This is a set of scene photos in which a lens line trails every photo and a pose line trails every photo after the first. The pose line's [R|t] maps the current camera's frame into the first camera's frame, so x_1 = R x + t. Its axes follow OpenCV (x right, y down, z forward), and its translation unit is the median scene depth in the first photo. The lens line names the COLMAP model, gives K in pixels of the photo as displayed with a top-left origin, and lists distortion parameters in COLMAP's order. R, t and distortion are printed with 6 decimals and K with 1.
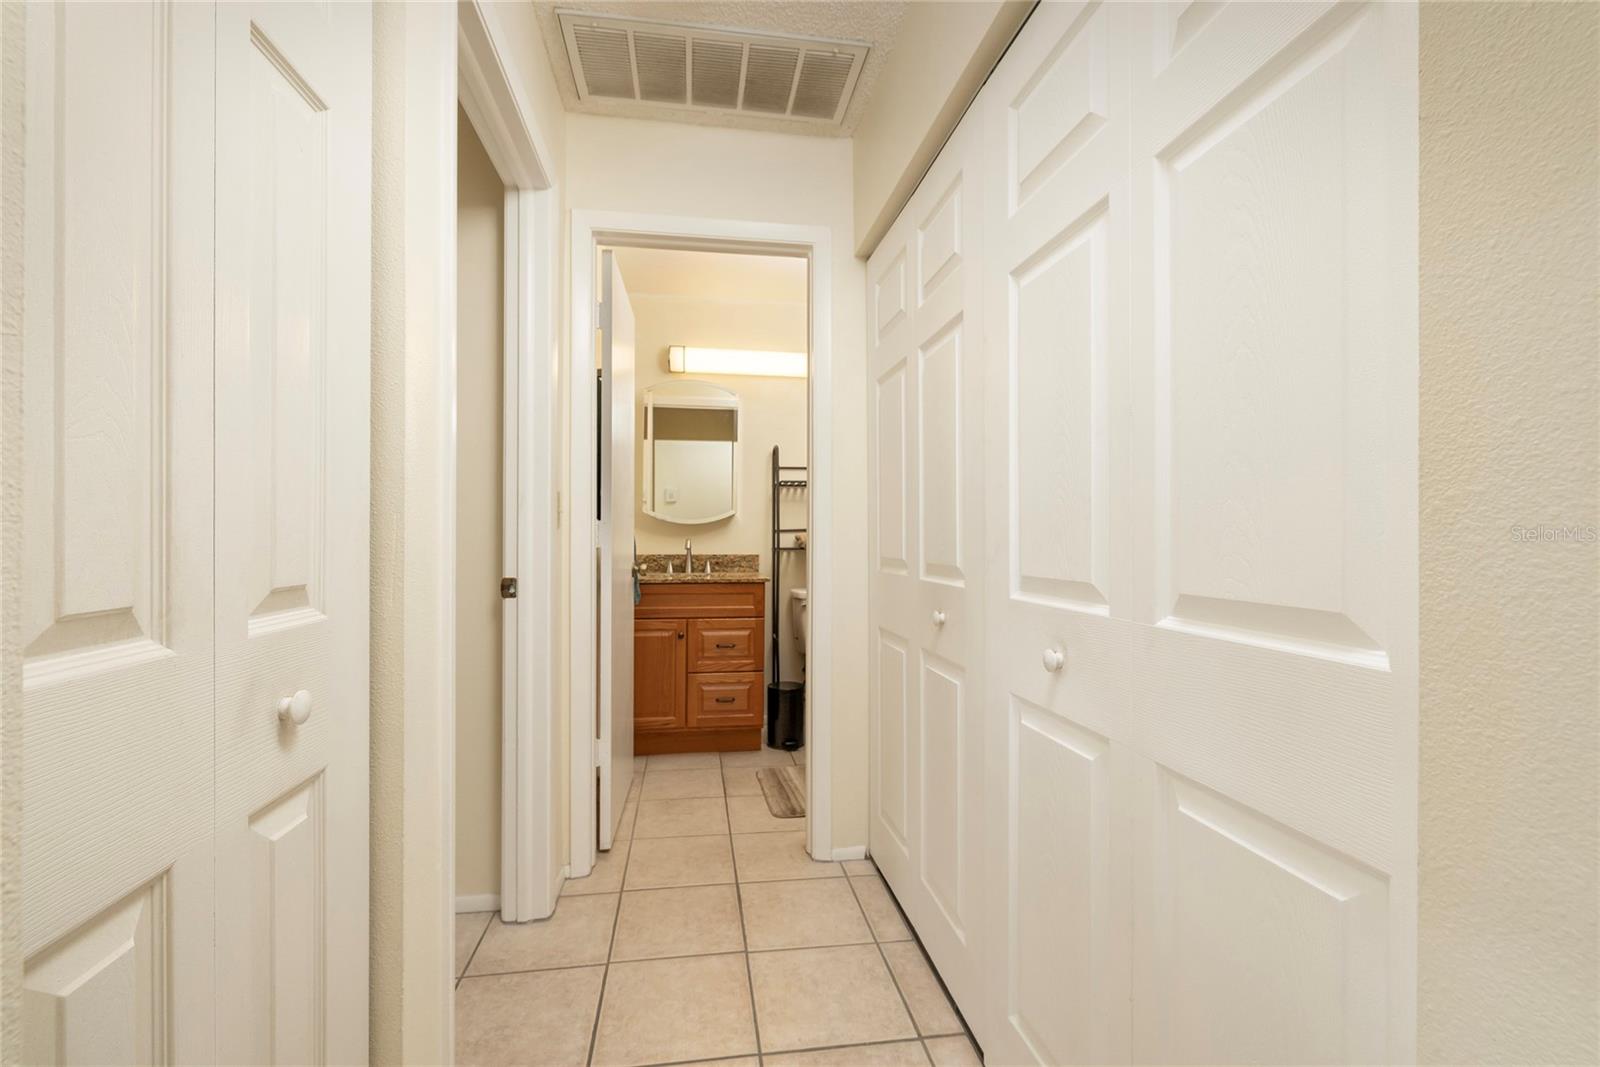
lens RADIAL K [[682.8, 0, 800.3], [0, 682.8, 534.9], [0, 0, 1]] dist [0.002519, -0.001342]
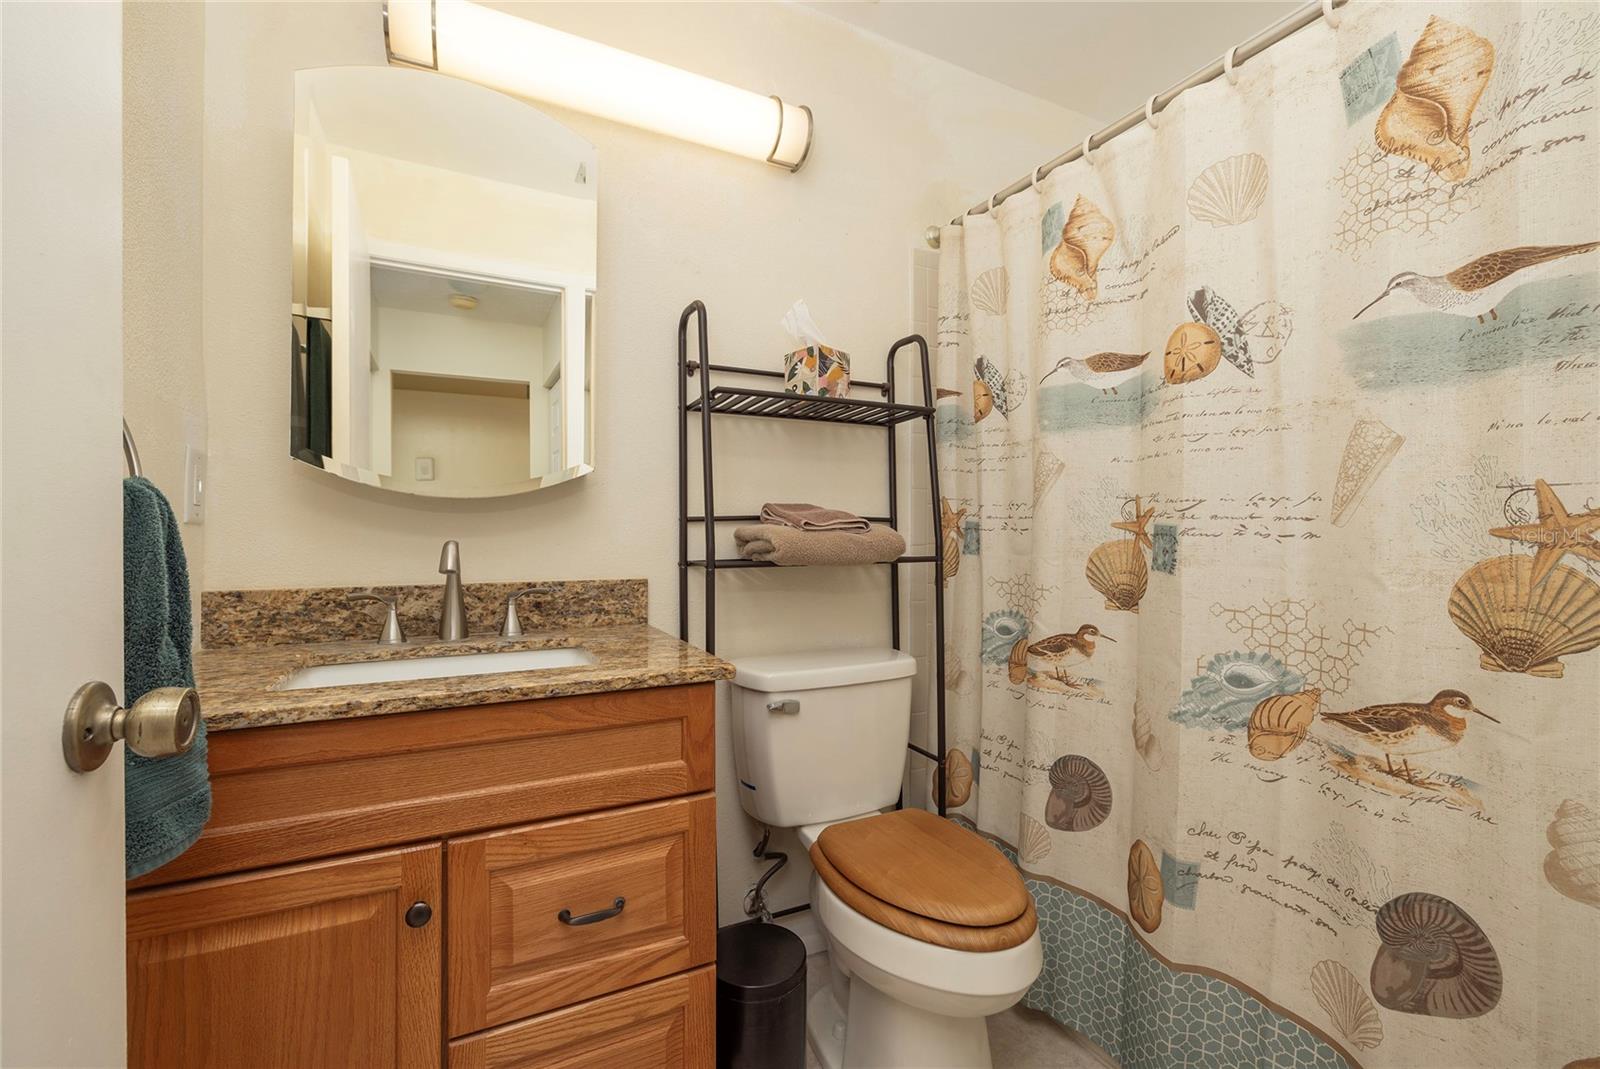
lens RADIAL K [[682.8, 0, 790.4], [0, 682.8, 534.8], [0, 0, 1]] dist [0.002519, -0.001342]
pose [[0.957841, -0.003477, 0.287278, -0.099015], [0.003431, 0.999994, 0.000665, 0.003203], [-0.287279, 0.000349, 0.957847, 0.620818]]
